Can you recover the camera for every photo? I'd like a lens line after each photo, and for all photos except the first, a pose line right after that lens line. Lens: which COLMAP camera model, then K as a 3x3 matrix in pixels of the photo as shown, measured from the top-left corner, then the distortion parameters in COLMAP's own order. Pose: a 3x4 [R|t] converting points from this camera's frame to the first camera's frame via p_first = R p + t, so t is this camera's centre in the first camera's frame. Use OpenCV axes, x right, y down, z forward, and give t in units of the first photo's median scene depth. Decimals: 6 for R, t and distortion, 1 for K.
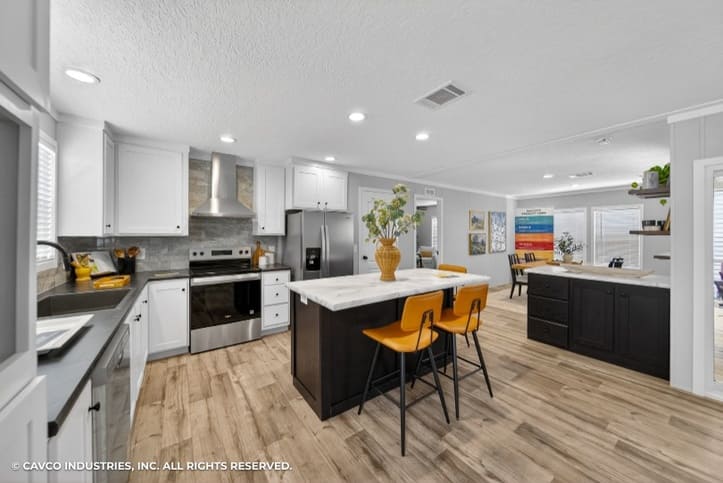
lens RADIAL K [[258.1, 0, 357.2], [0, 258.1, 234.9], [0, 0, 1]] dist [-0.003449, 0.000256]
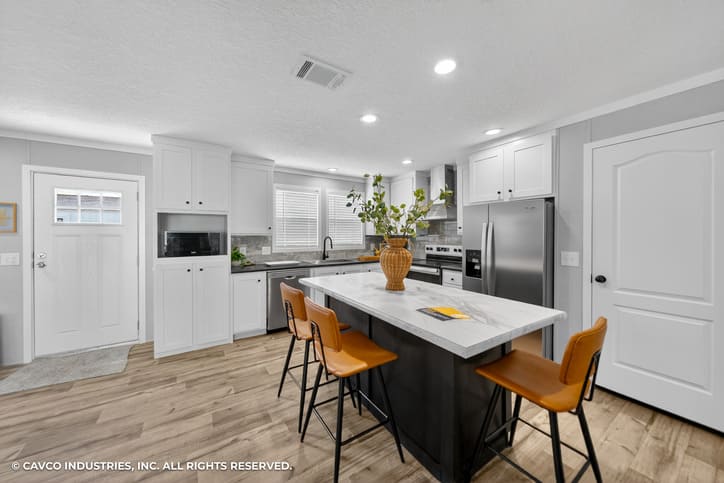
lens RADIAL K [[258.4, 0, 353.9], [0, 258.4, 236.3], [0, 0, 1]] dist [-0.003449, 0.000256]
pose [[-0.048296, 0.003055, -0.998828, 0.760287], [0.000213, 0.999995, 0.003048, 0.002814], [0.998833, -0.000065, -0.048296, 0.652508]]
